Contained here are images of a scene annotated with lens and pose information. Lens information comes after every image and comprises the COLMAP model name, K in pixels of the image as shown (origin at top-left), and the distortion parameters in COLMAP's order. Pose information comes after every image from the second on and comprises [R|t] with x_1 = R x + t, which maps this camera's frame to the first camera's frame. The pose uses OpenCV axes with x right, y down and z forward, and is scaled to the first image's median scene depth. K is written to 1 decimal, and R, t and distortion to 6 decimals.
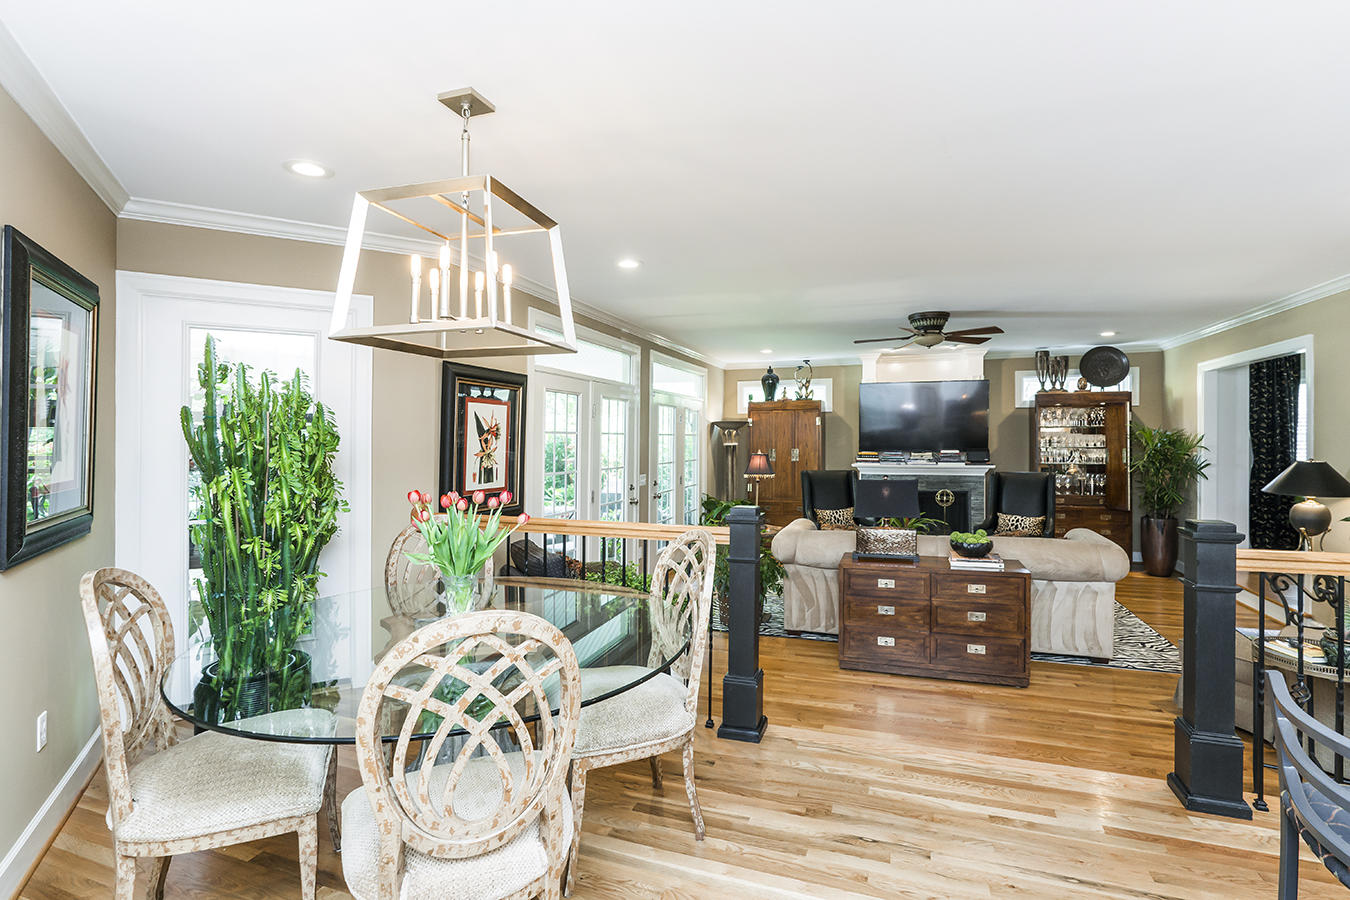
lens RADIAL K [[657.0, 0, 677.2], [0, 657.0, 457.6], [0, 0, 1]] dist [-0.000899, -0.000295]
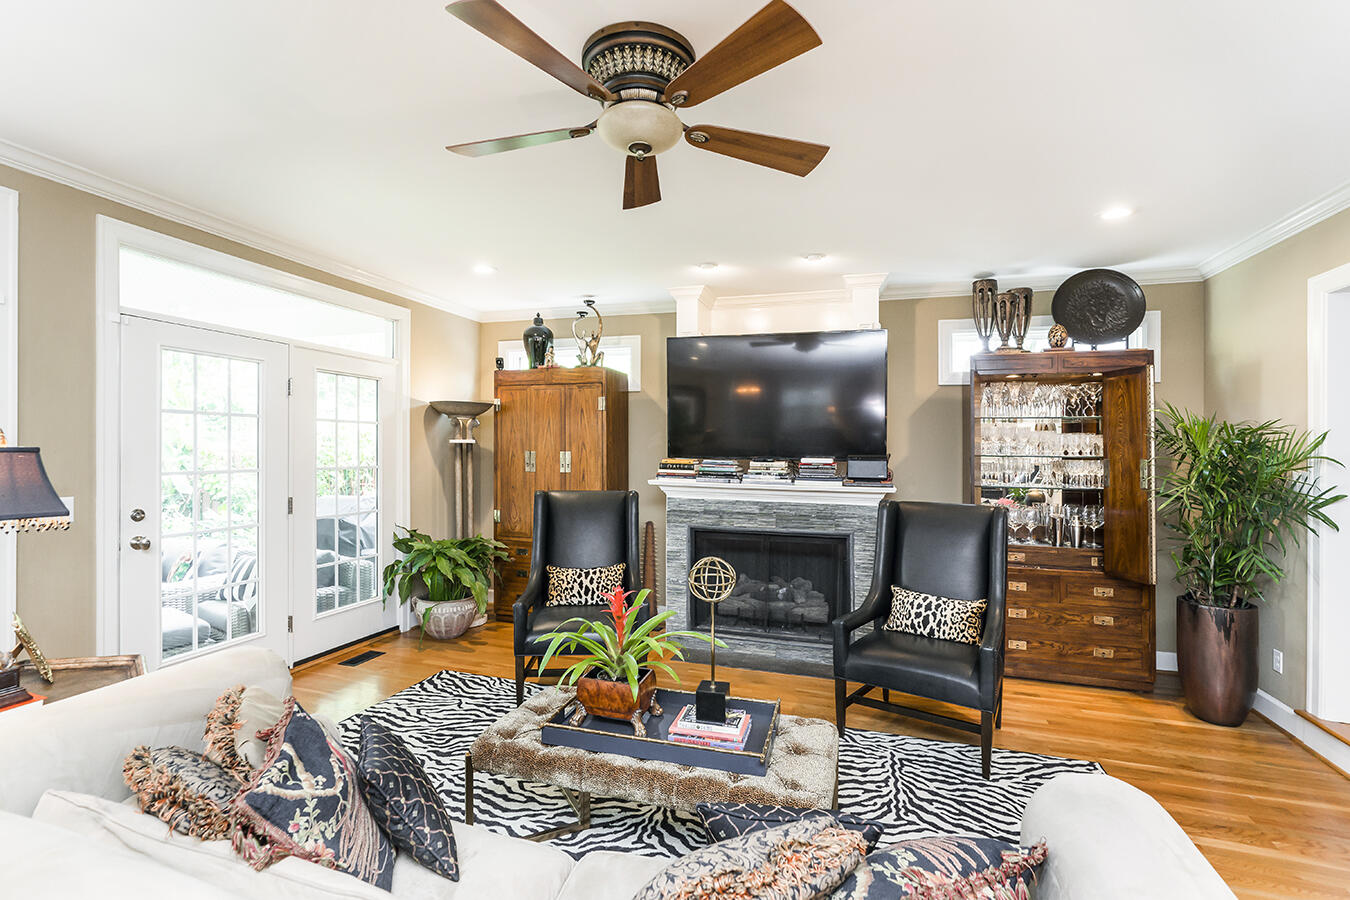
lens RADIAL K [[615.6, 0, 670.6], [0, 615.6, 444.2], [0, 0, 1]] dist [-0.001772, -0.000176]
pose [[0.999728, 0.018027, 0.014819, 0.290037], [-0.017511, 0.999260, -0.034259, -0.003097], [-0.015426, 0.033990, 0.999303, 0.497272]]
